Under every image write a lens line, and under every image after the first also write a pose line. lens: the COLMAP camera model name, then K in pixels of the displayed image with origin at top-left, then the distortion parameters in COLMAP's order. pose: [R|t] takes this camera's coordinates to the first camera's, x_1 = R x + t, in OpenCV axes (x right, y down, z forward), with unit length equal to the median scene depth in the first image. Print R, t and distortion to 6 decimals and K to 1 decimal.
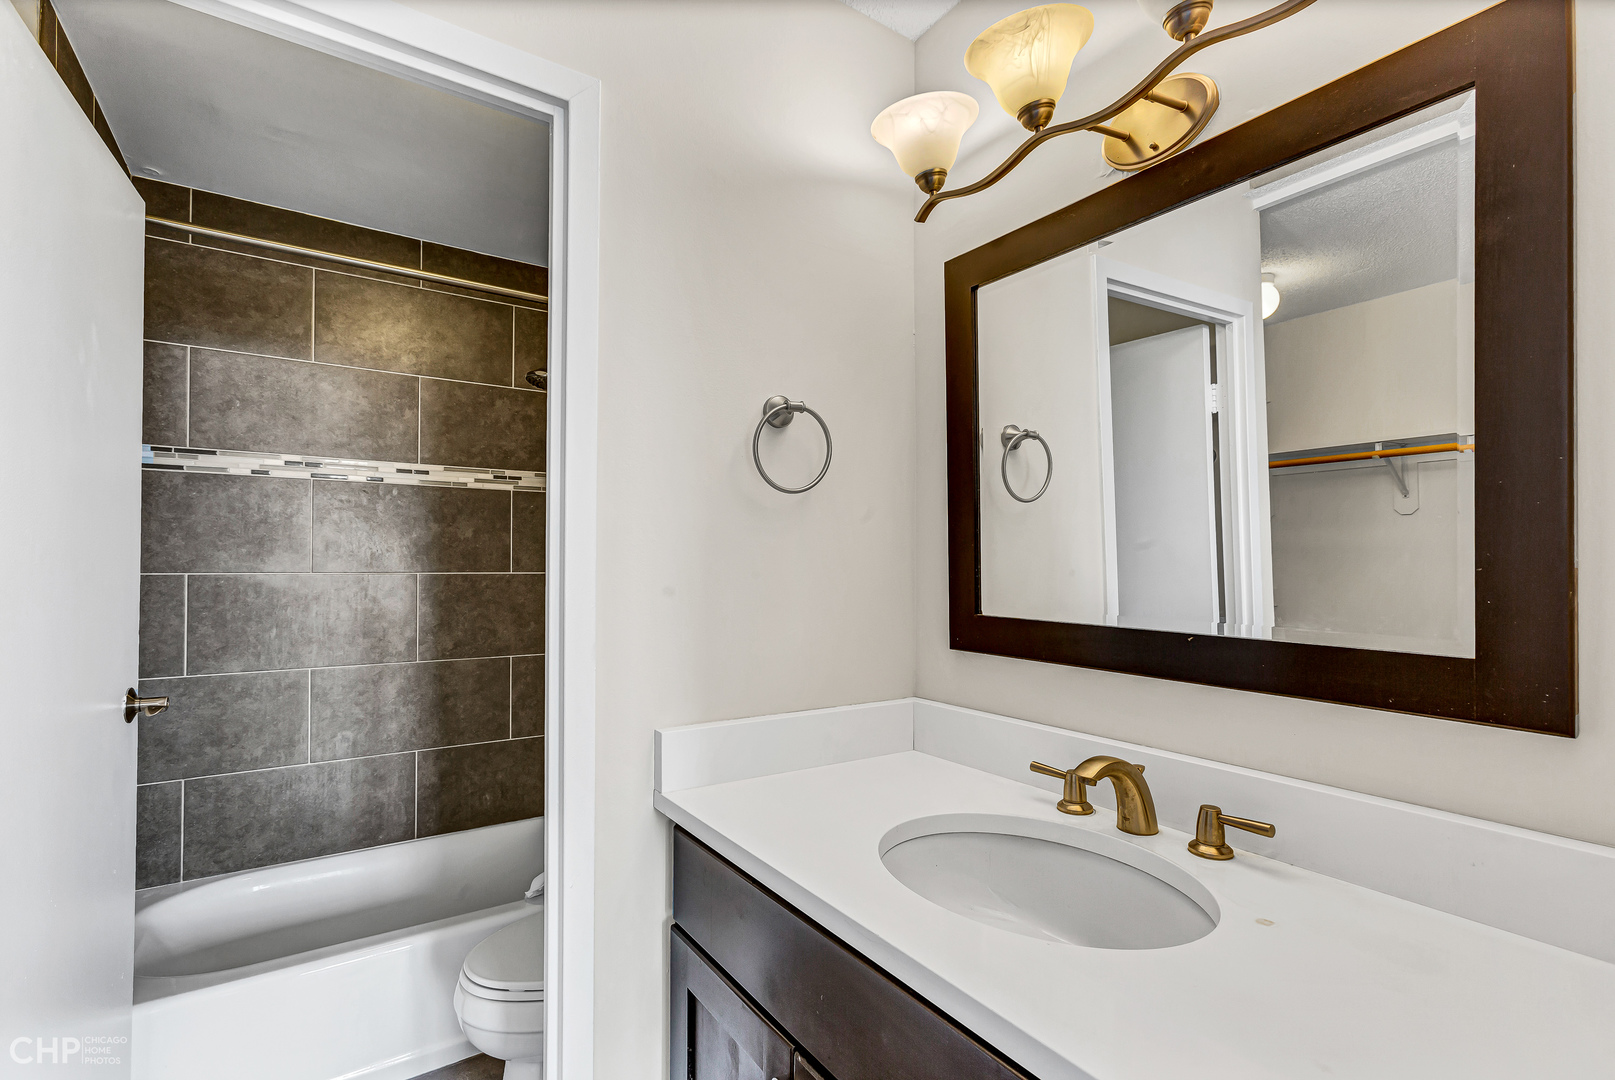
lens RADIAL K [[742.1, 0, 832.8], [0, 742.1, 553.3], [0, 0, 1]] dist [-0.012338, 0.012825]
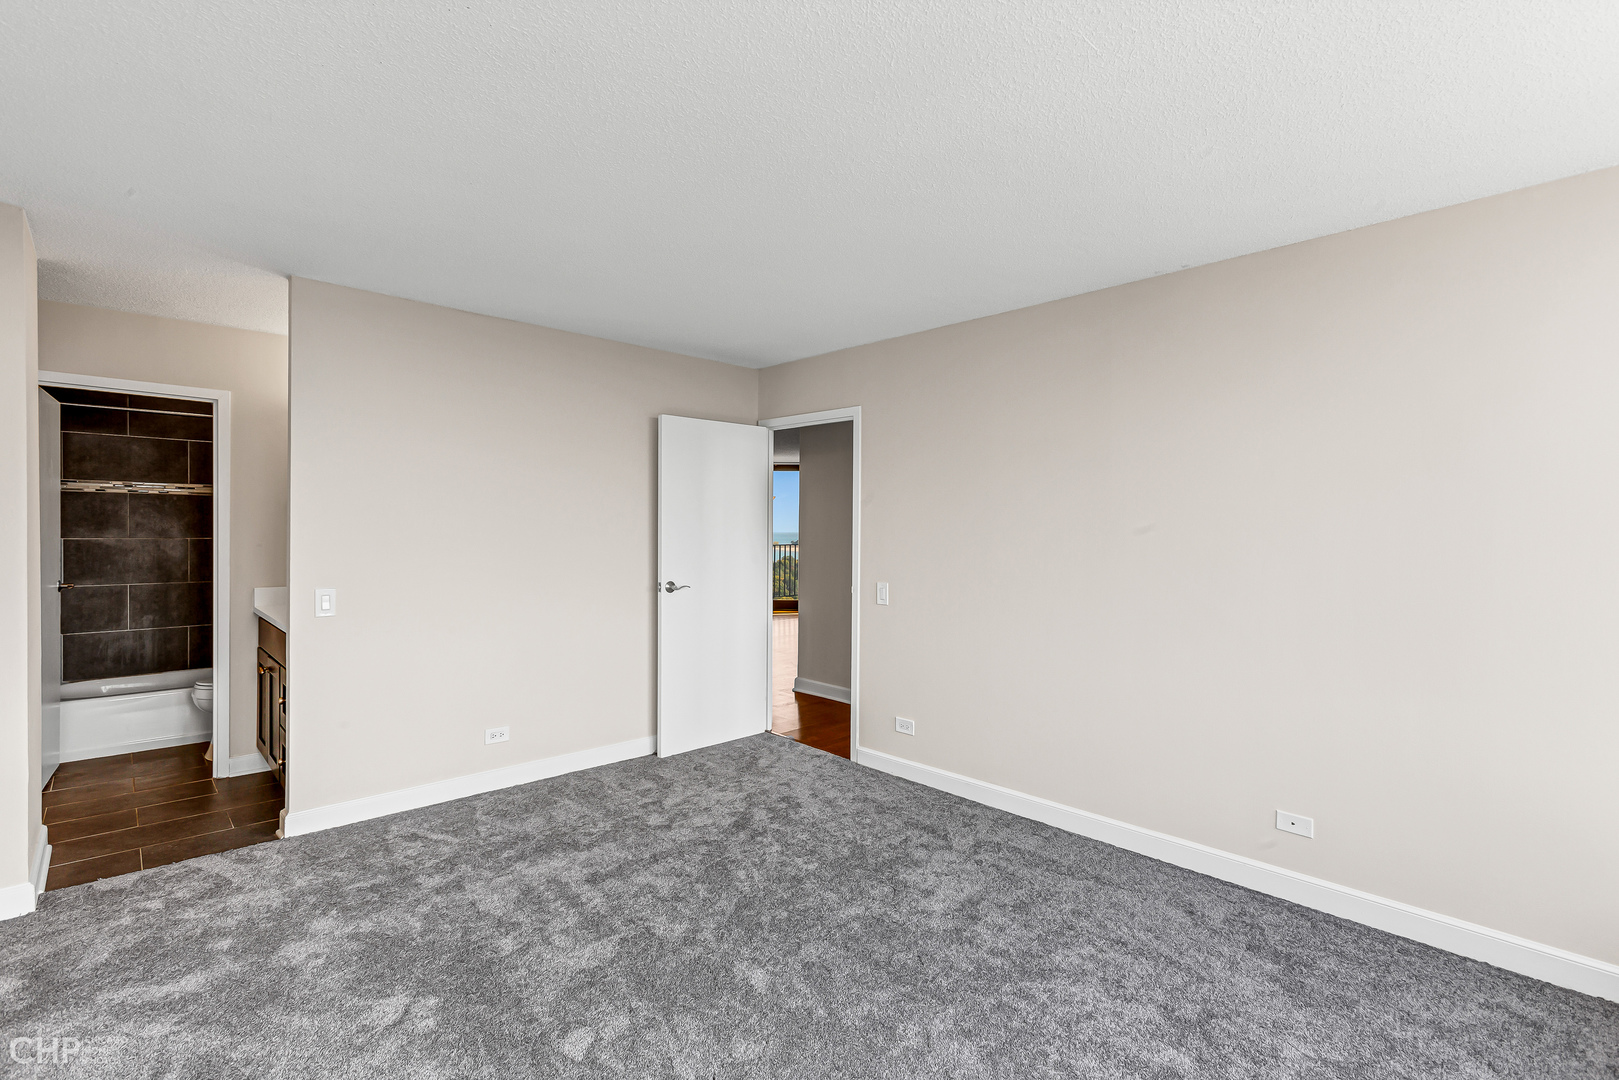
lens RADIAL K [[744.0, 0, 818.1], [0, 744.0, 536.2], [0, 0, 1]] dist [-0.012338, 0.012825]
pose [[0.991627, -0.004323, 0.129062, 0.970719], [0.002999, 0.999941, 0.010449, 0.004855], [-0.129099, -0.009974, 0.991581, -1.353791]]
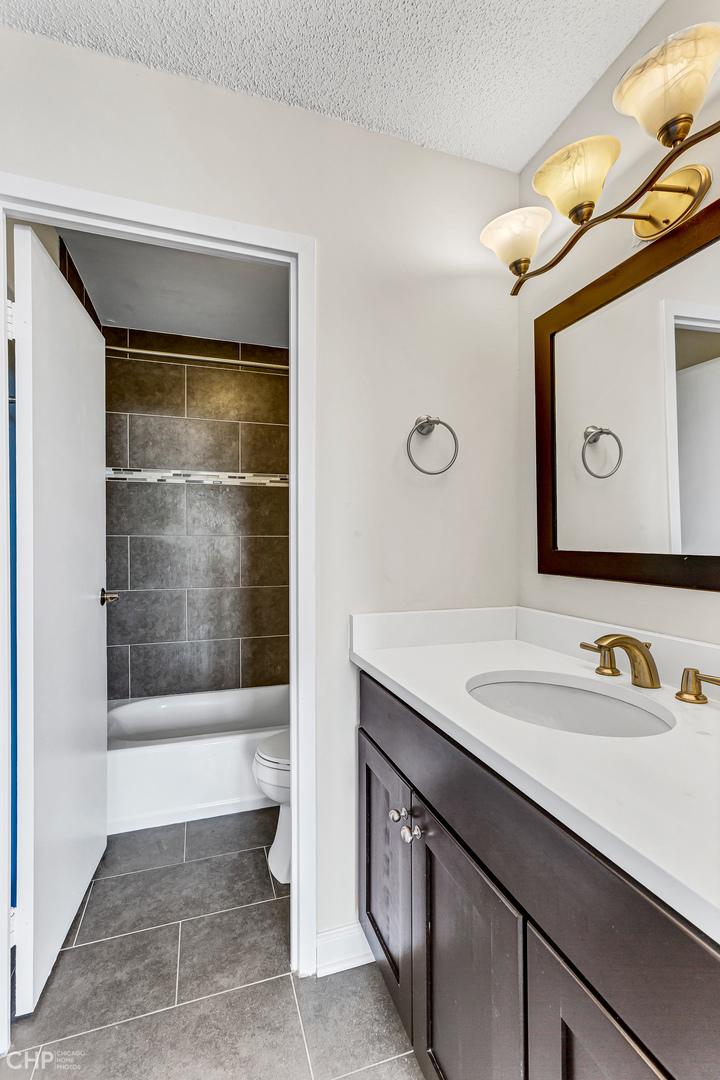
lens RADIAL K [[496.3, 0, 368.8], [0, 496.3, 541.1], [0, 0, 1]] dist [-0.012338, 0.012825]
pose [[0.962309, -0.001424, -0.271955, 0.049992], [0.006917, 0.999791, 0.019242, 0.020013], [0.271870, -0.020398, 0.962118, -0.038819]]
